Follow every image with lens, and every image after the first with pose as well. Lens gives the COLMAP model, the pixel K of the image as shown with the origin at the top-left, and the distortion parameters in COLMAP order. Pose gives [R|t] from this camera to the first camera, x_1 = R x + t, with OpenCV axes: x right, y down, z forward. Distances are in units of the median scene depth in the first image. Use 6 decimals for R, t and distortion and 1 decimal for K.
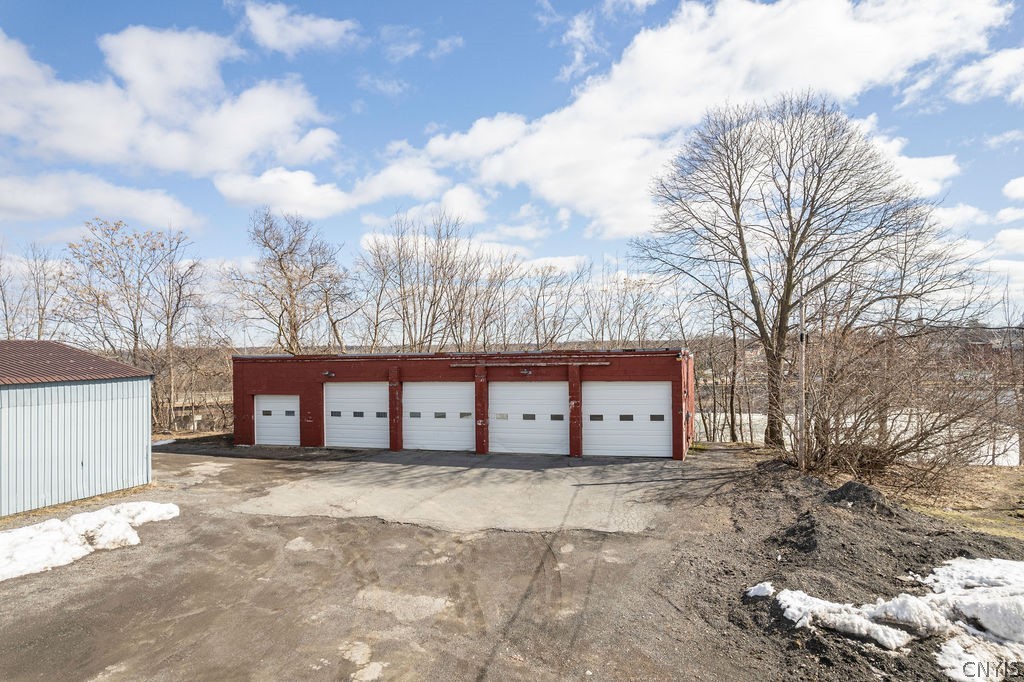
lens RADIAL K [[680.8, 0, 497.5], [0, 680.8, 344.3], [0, 0, 1]] dist [-0.083849, 0.089350]
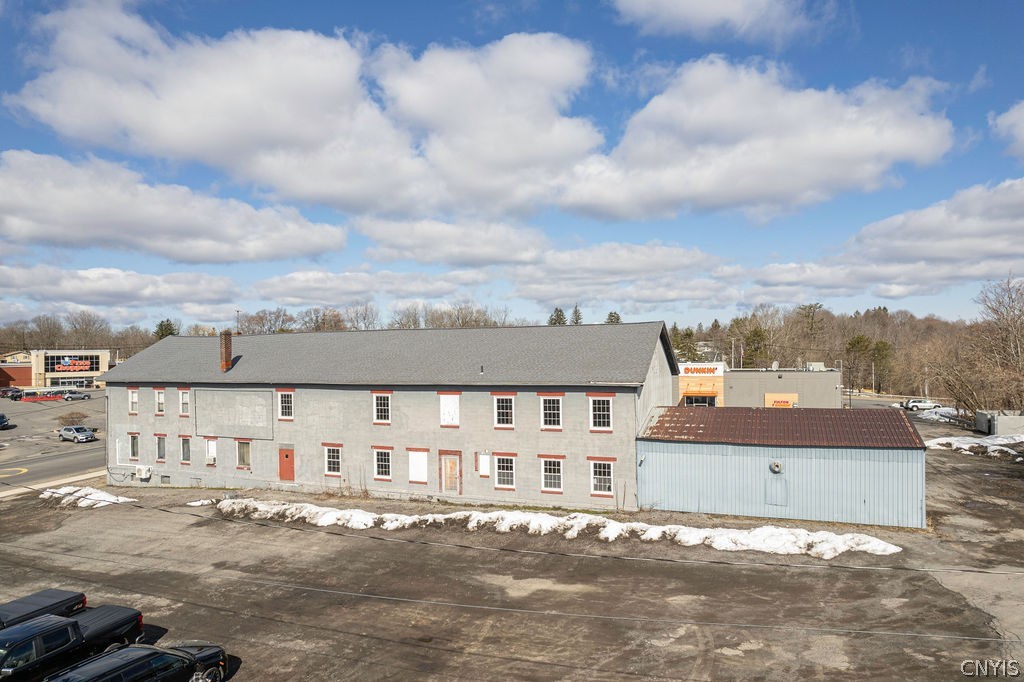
lens RADIAL K [[680.8, 0, 497.5], [0, 680.8, 344.3], [0, 0, 1]] dist [-0.083849, 0.089350]
pose [[-0.088306, 0.013689, -0.995999, 1.048525], [0.036497, 0.999279, 0.010498, -0.245615], [0.995425, -0.035424, -0.088742, 0.350635]]
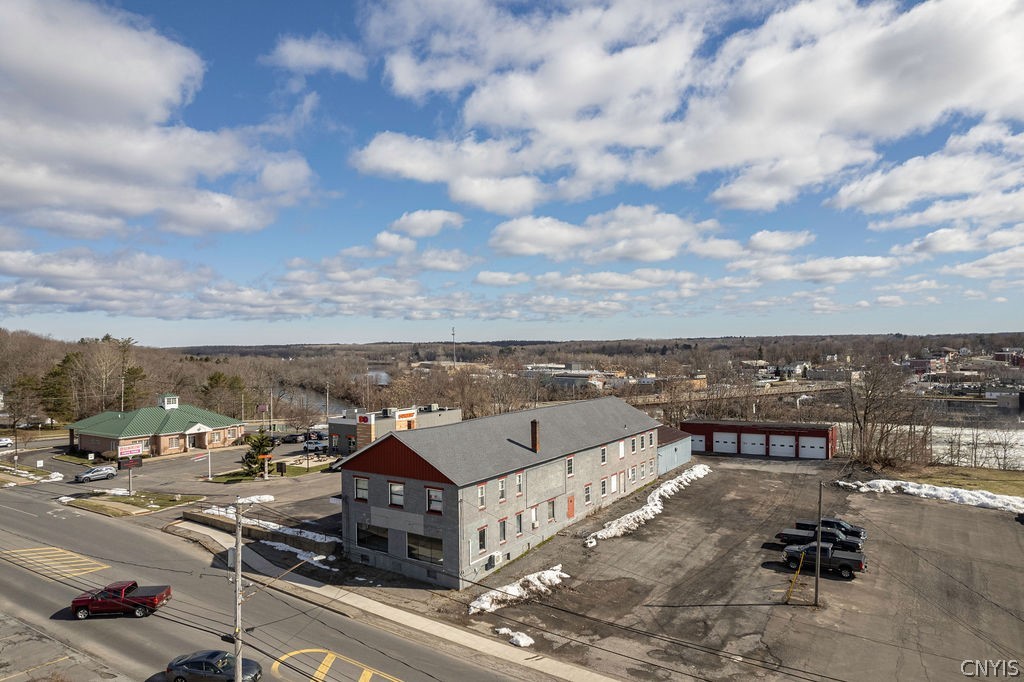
lens RADIAL K [[680.8, 0, 497.5], [0, 680.8, 344.3], [0, 0, 1]] dist [-0.083849, 0.089350]
pose [[0.955190, -0.007031, -0.295909, -0.464551], [0.015410, 0.999543, 0.025991, -0.743649], [0.295591, -0.029386, 0.954862, -3.833394]]
